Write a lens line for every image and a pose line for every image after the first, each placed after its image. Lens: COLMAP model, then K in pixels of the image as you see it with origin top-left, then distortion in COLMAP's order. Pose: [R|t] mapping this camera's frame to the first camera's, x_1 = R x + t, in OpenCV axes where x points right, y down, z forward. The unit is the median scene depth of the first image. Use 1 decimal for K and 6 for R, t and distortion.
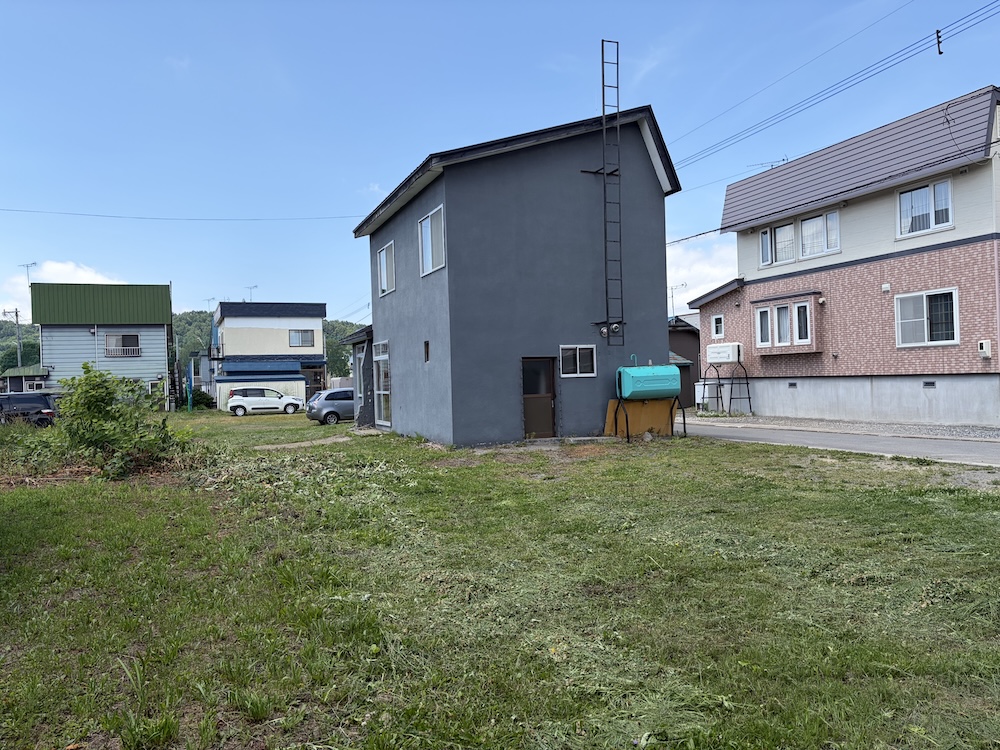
lens RADIAL K [[744.2, 0, 500.0], [0, 744.2, 375.0], [0, 0, 1]] dist [0.041728, -0.002875]
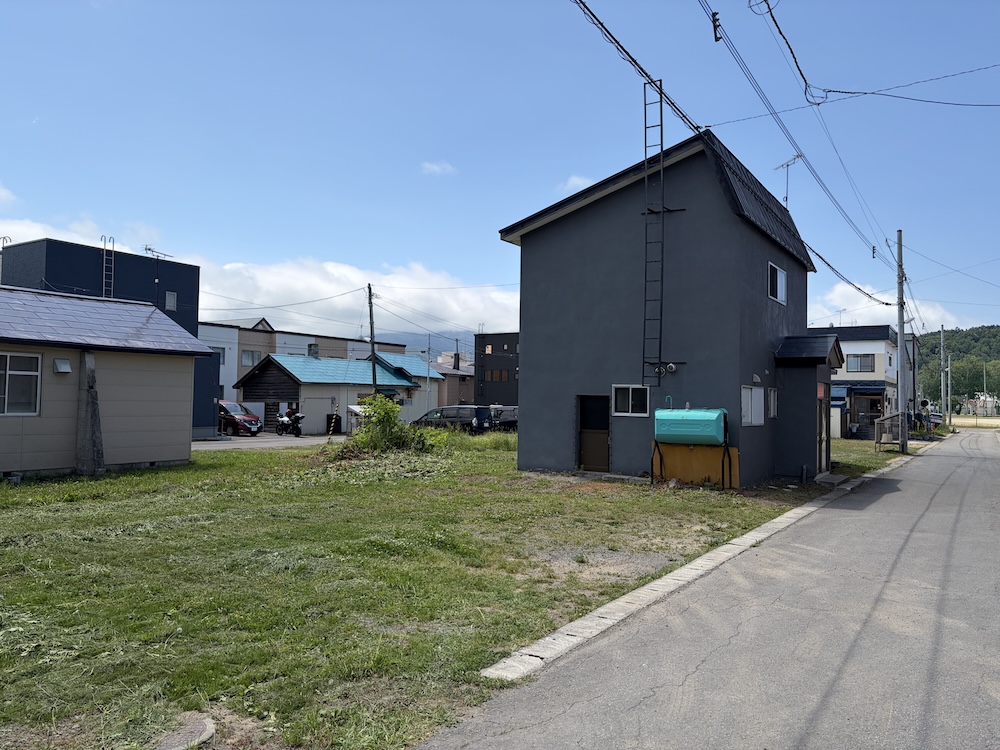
lens RADIAL K [[744.2, 0, 500.0], [0, 744.2, 375.0], [0, 0, 1]] dist [0.041728, -0.002875]
pose [[0.548569, 0.005707, -0.836086, 0.868662], [-0.025861, 0.999614, -0.010145, -0.039406], [0.835705, 0.027187, 0.548505, 0.288934]]
